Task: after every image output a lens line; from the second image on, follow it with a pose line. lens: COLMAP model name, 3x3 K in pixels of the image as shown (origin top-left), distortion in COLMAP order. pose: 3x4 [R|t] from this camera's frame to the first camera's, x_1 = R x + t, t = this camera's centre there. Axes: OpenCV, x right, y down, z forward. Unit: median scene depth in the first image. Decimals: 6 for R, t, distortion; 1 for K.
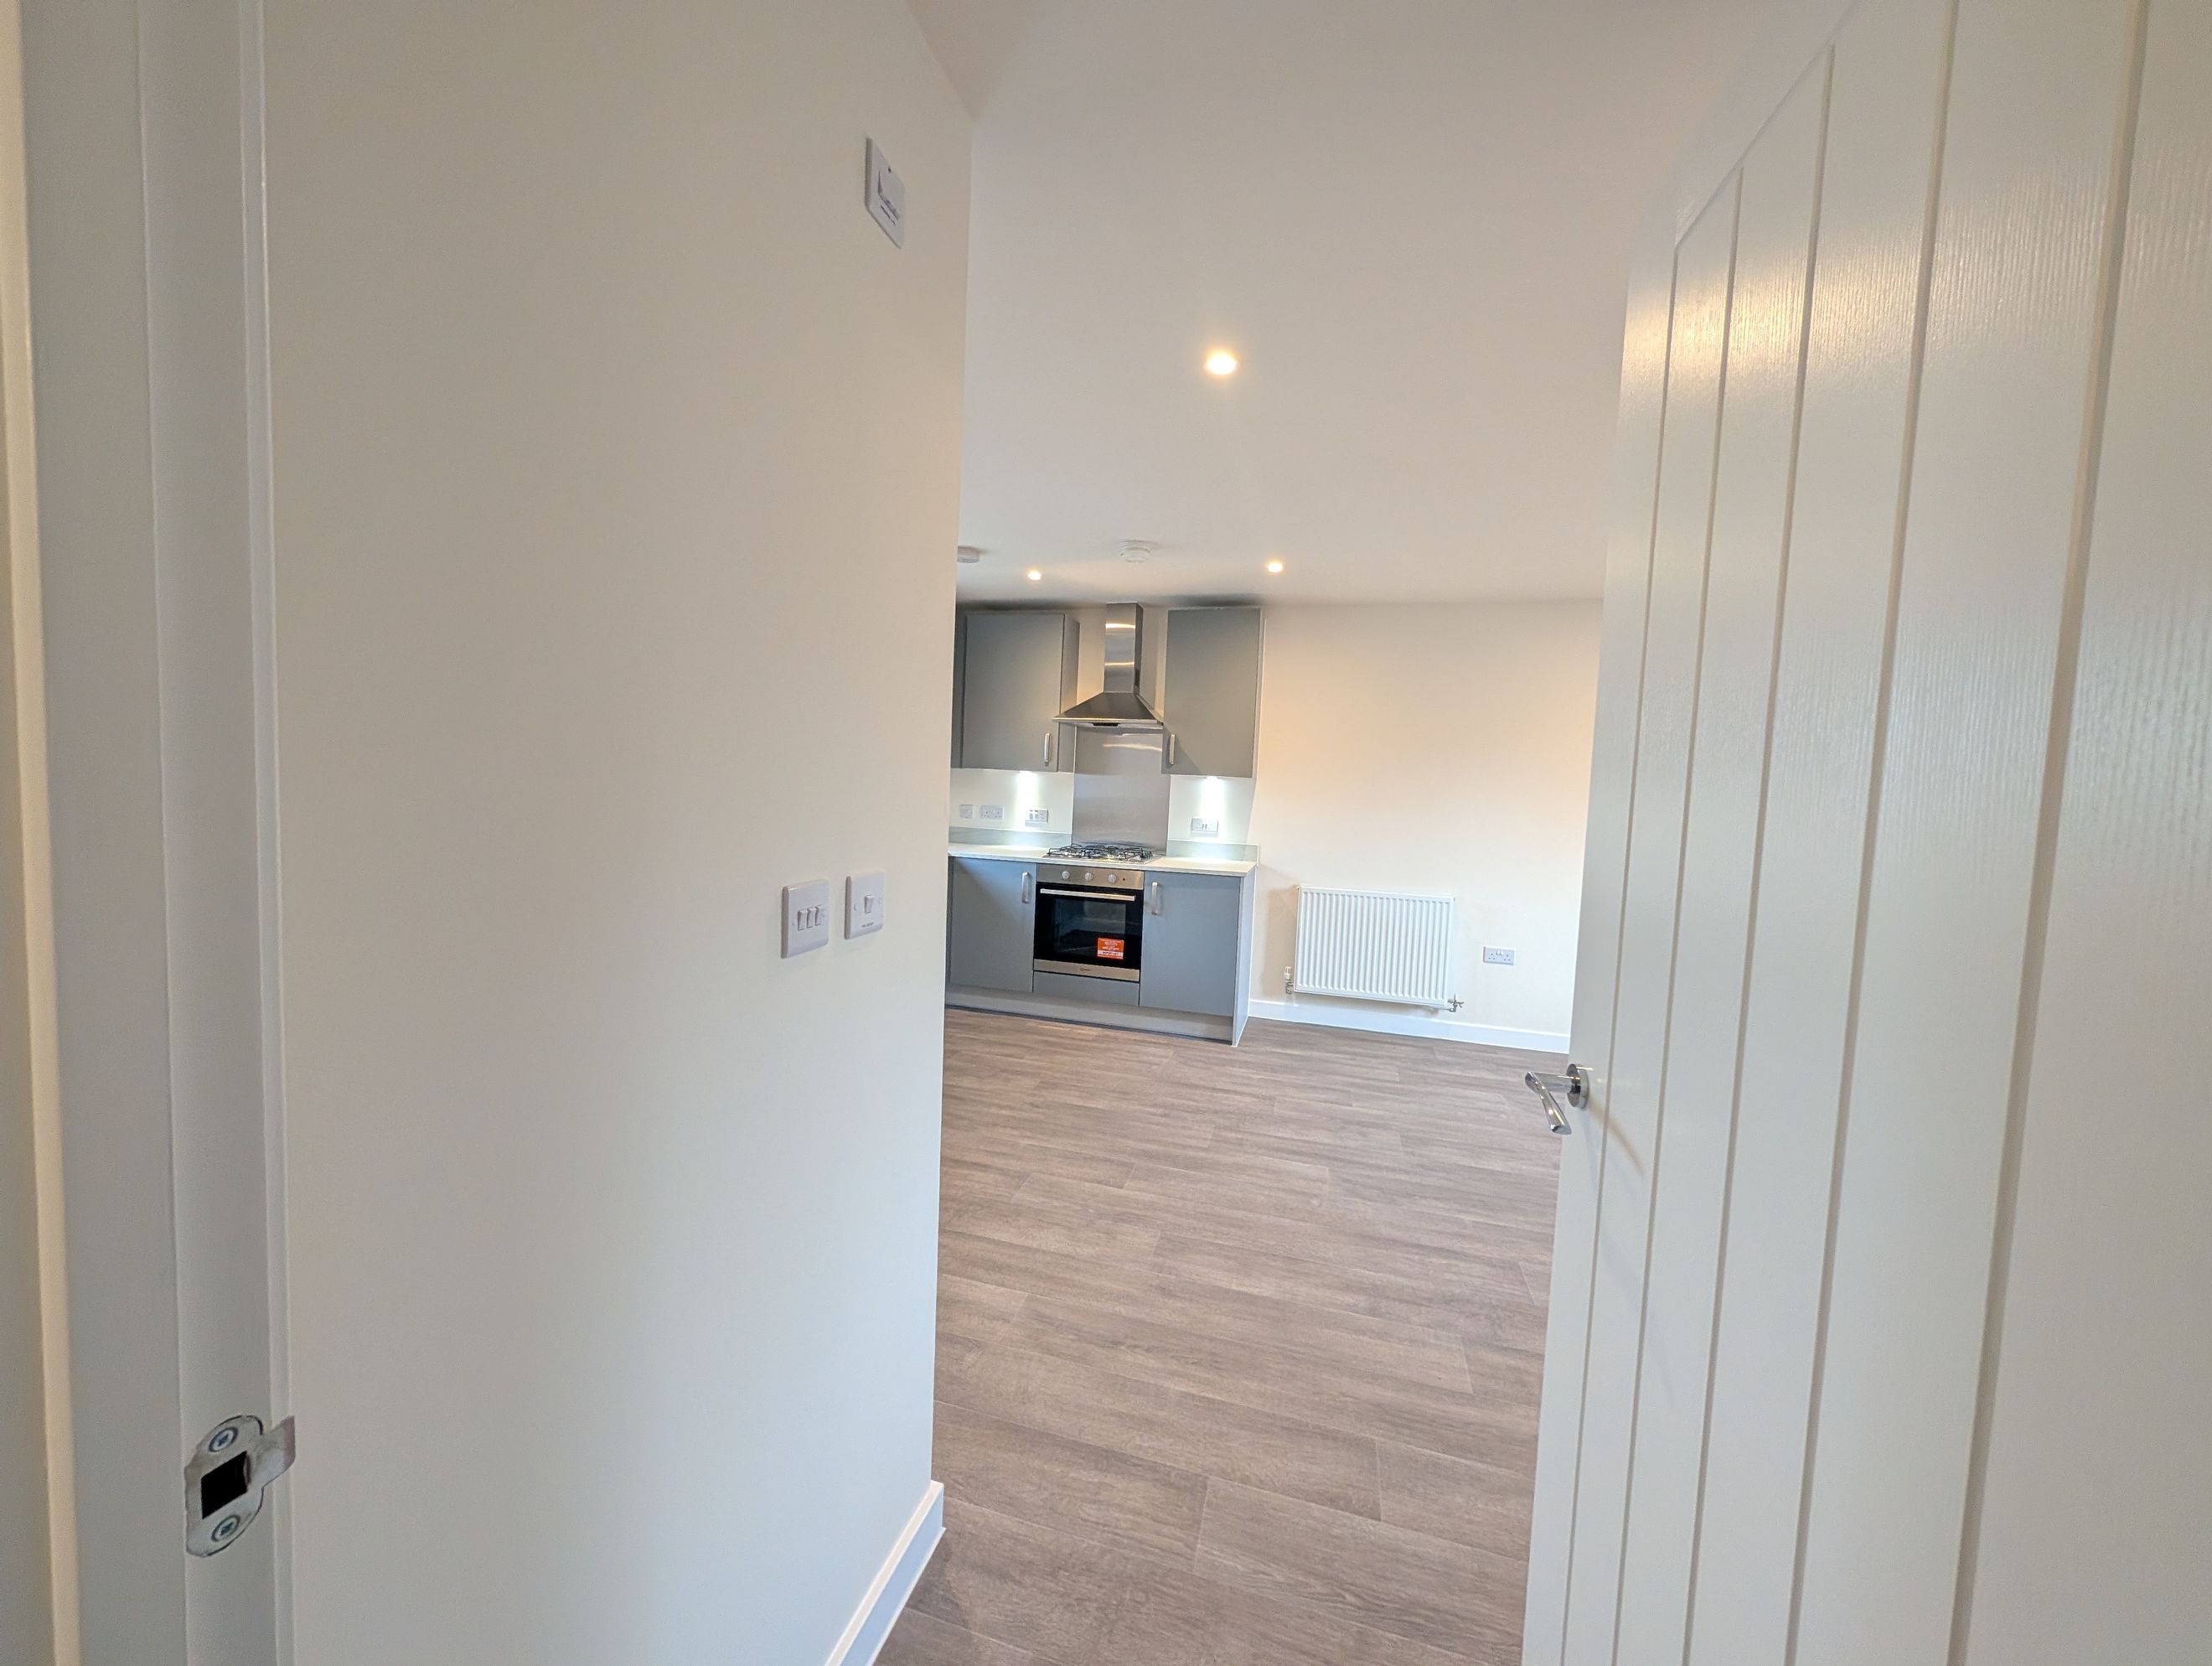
lens RADIAL K [[800.8, 0, 1106.2], [0, 800.8, 828.2], [0, 0, 1]] dist [0.000017, 0.000544]
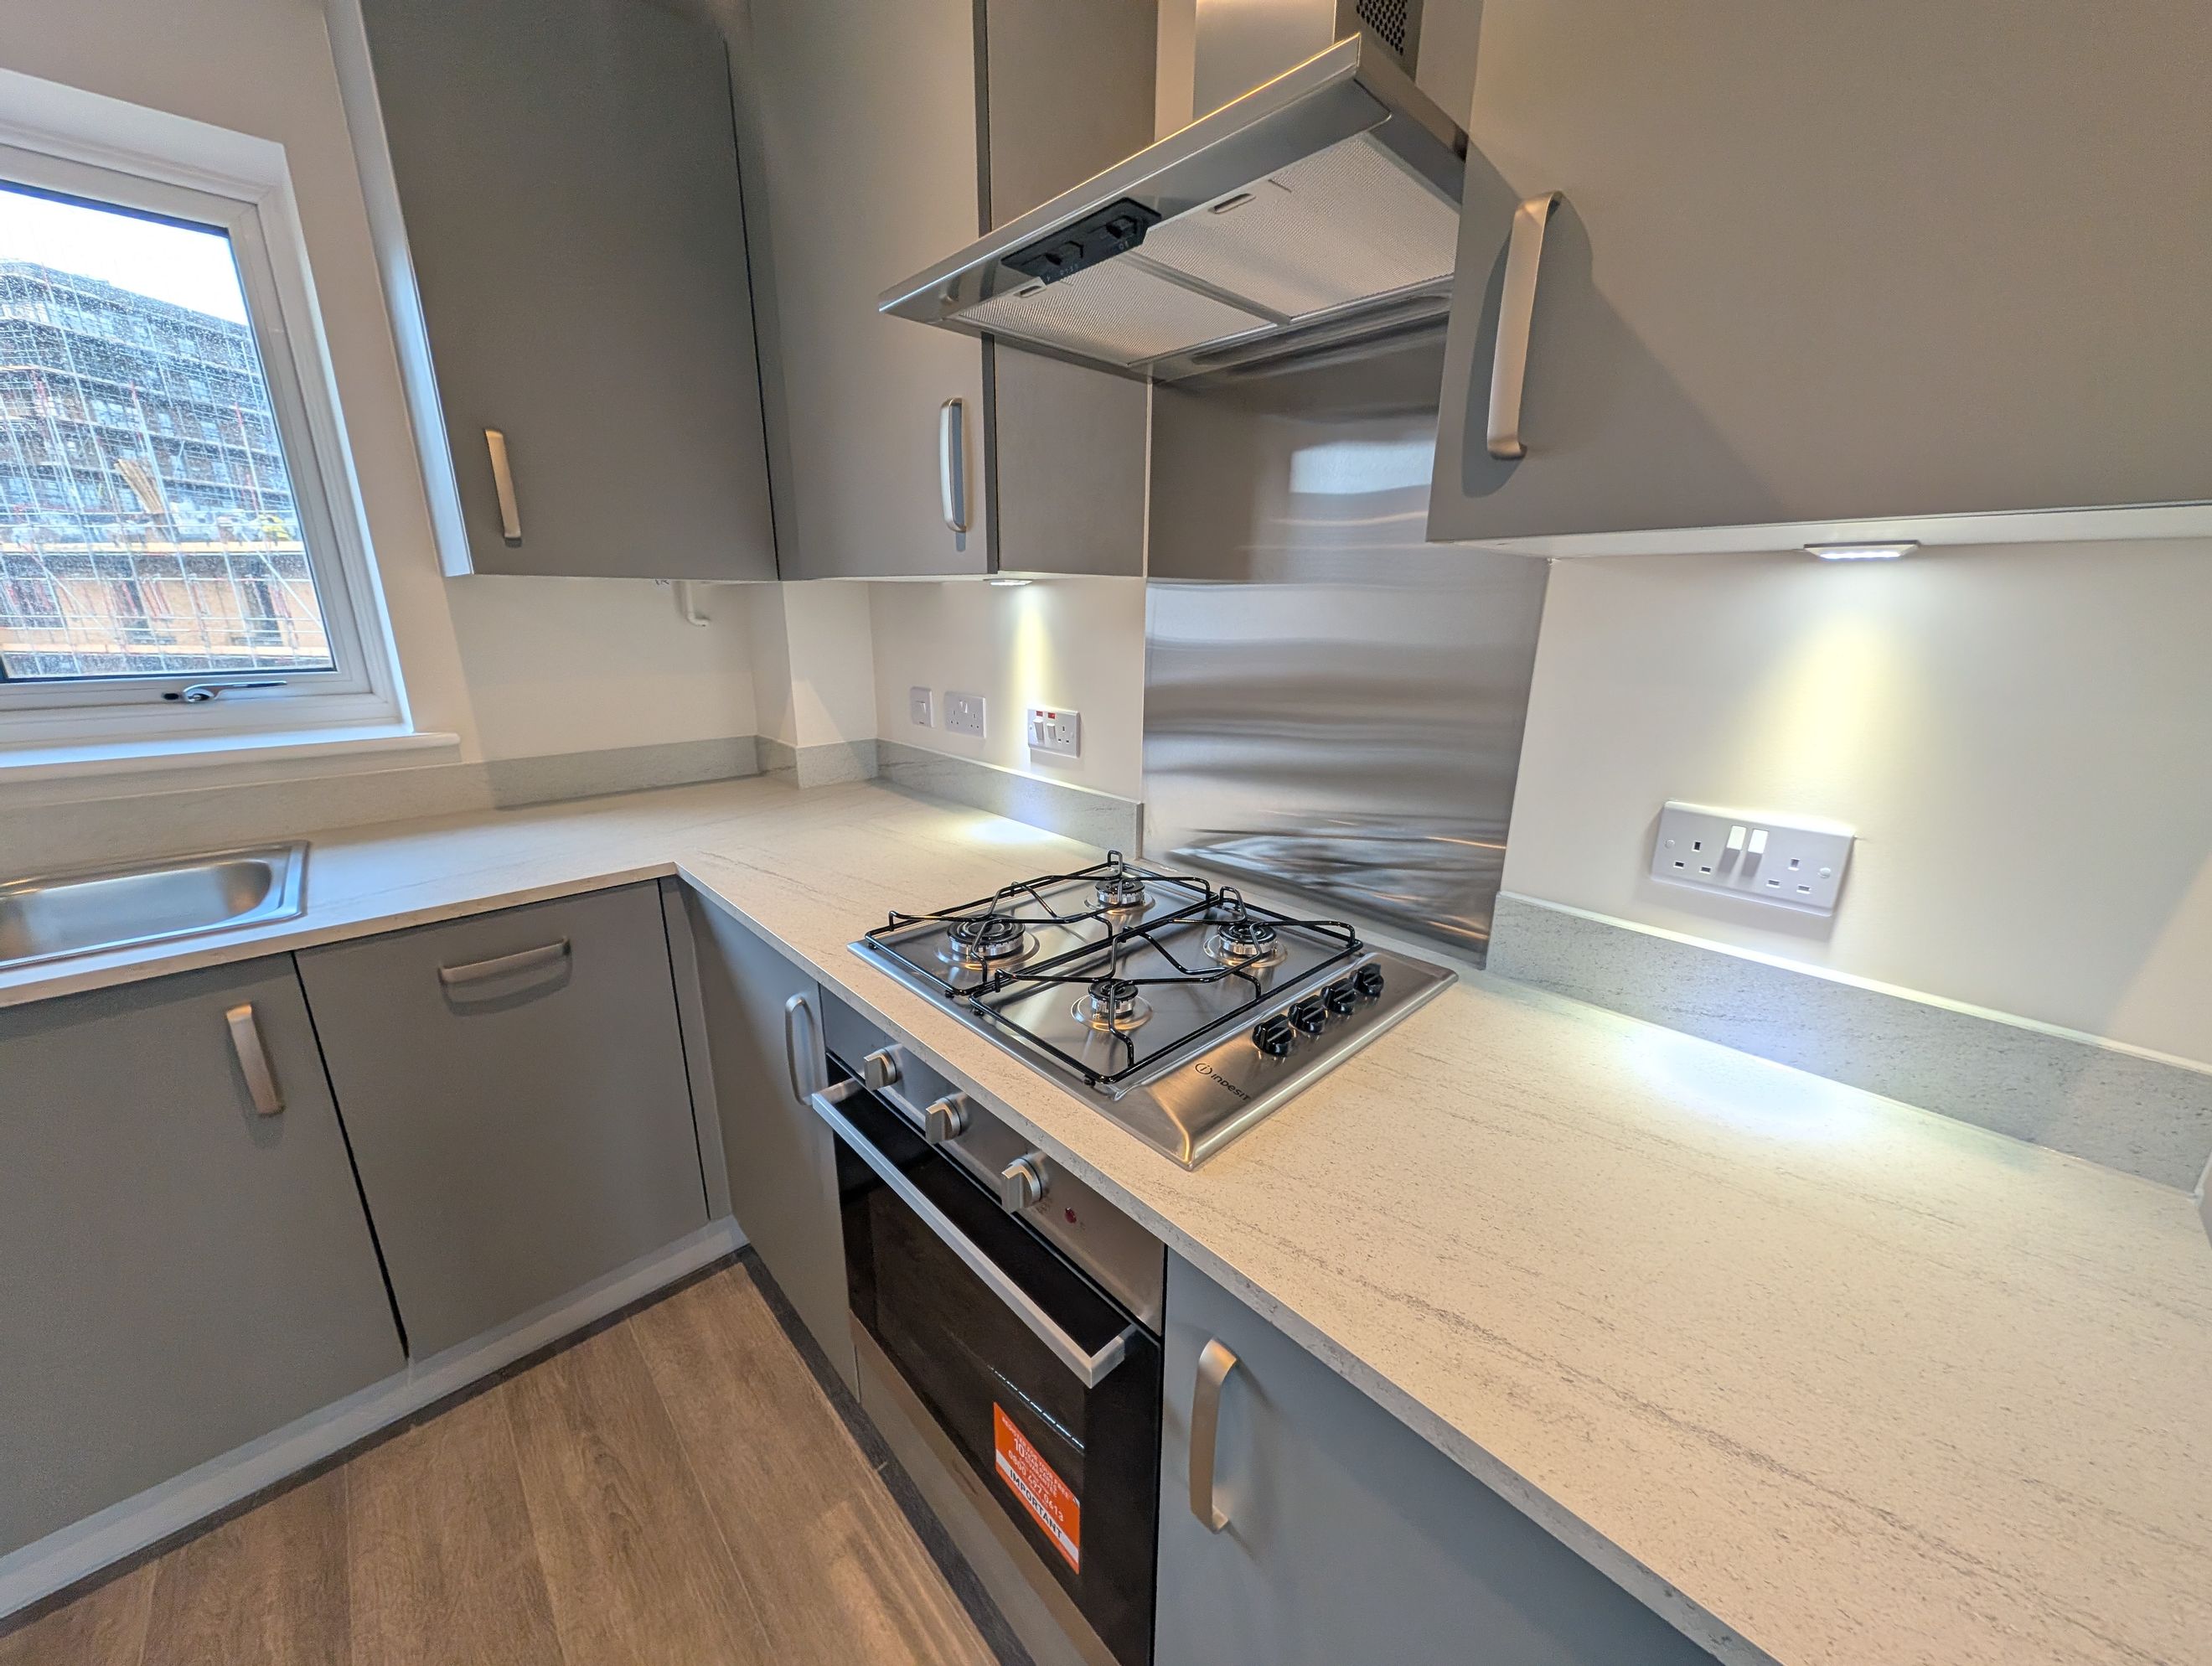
lens RADIAL K [[800.8, 0, 1104.3], [0, 800.8, 832.4], [0, 0, 1]] dist [0.000017, 0.000544]
pose [[0.857288, 0.107788, -0.503427, 0.109020], [-0.003102, 0.978902, 0.204309, -0.050535], [0.514827, -0.173590, 0.839535, 0.933954]]
